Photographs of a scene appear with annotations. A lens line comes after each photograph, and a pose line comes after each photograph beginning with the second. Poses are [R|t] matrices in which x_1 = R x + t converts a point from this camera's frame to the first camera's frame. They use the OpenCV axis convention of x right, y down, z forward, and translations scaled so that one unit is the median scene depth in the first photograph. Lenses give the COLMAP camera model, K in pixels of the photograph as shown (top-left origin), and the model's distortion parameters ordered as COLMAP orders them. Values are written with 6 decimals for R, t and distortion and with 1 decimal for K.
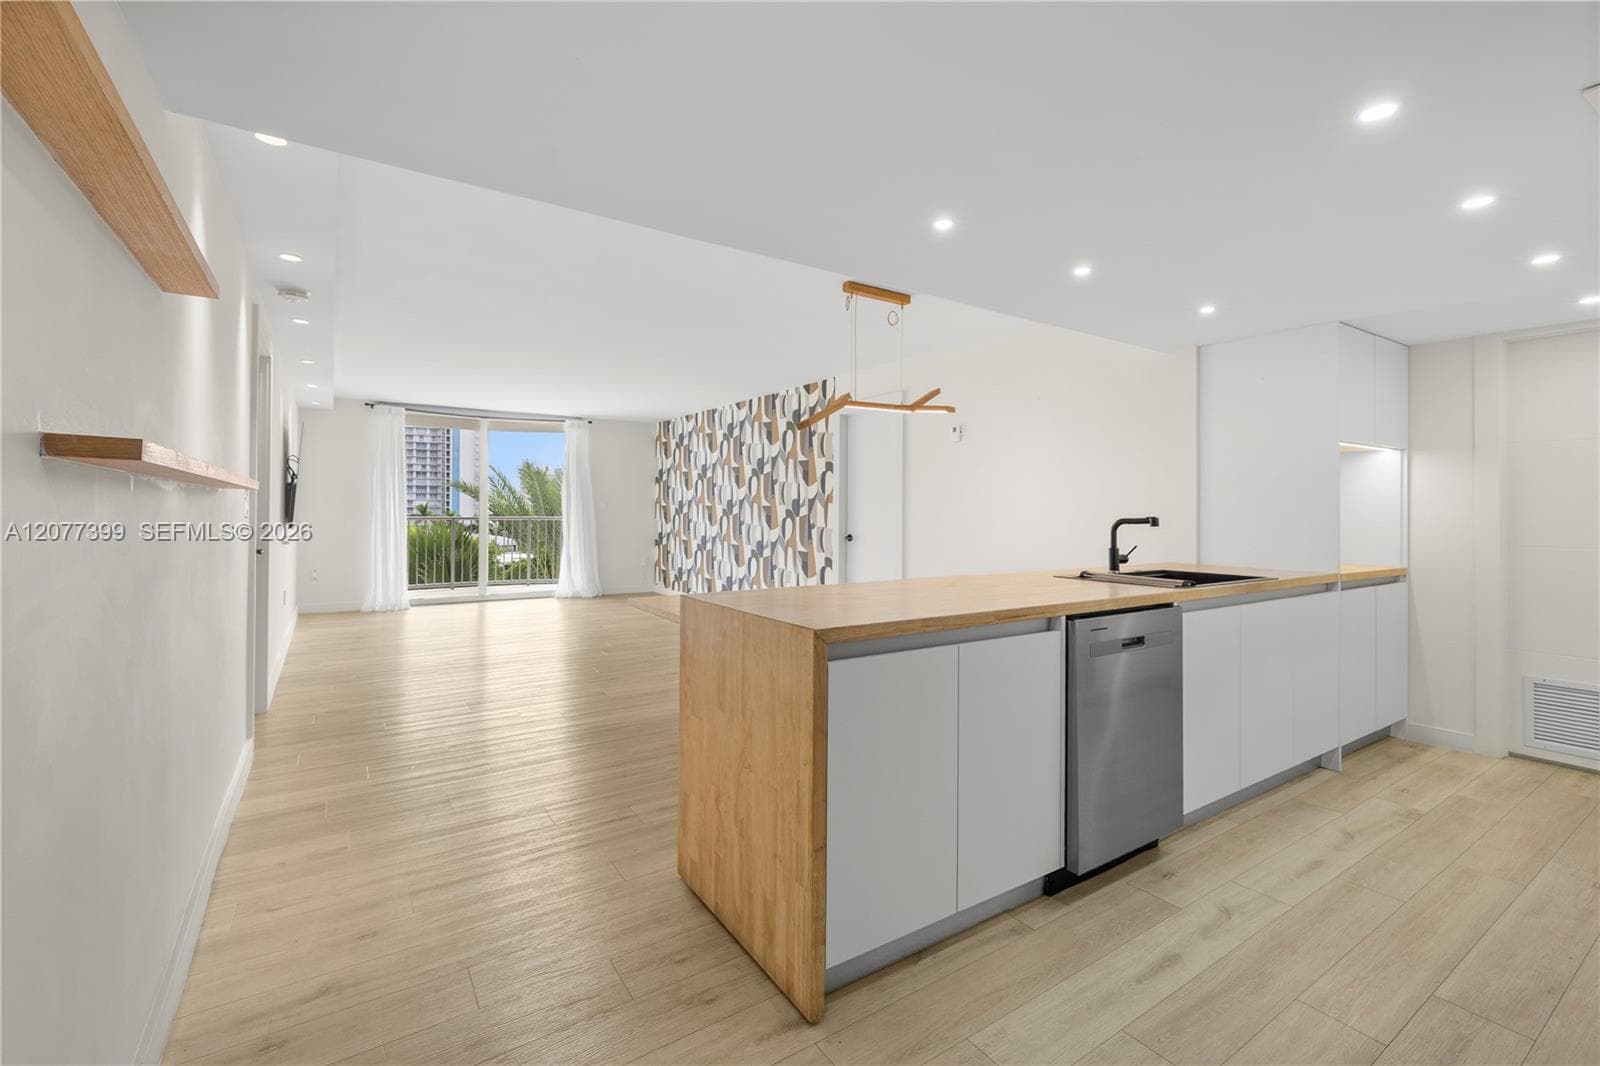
lens RADIAL K [[688.4, 0, 814.1], [0, 688.4, 509.3], [0, 0, 1]] dist [0.003268, 0.000239]
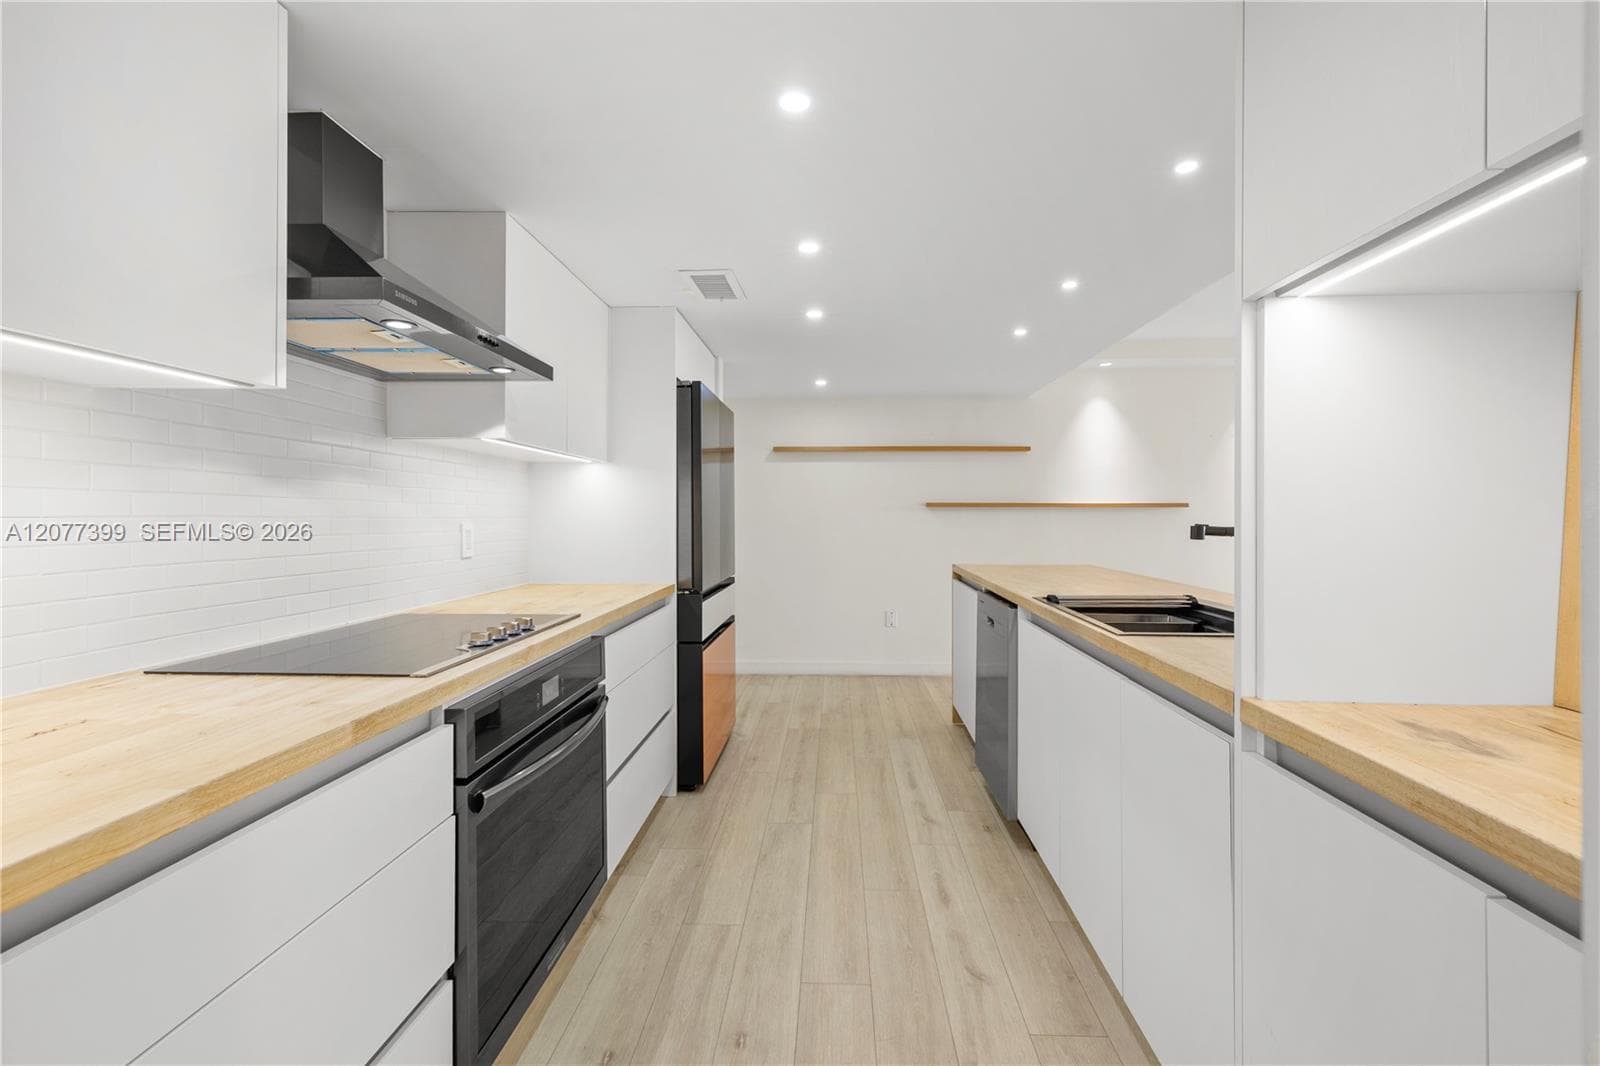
lens RADIAL K [[691.5, 0, 800.0], [0, 691.5, 533.0], [0, 0, 1]] dist [0.002565, 0.000137]
pose [[-0.599775, 0.015154, -0.800025, 0.475385], [0.001312, 0.999838, 0.017956, 0.003707], [0.800168, 0.009720, -0.599698, 0.421592]]
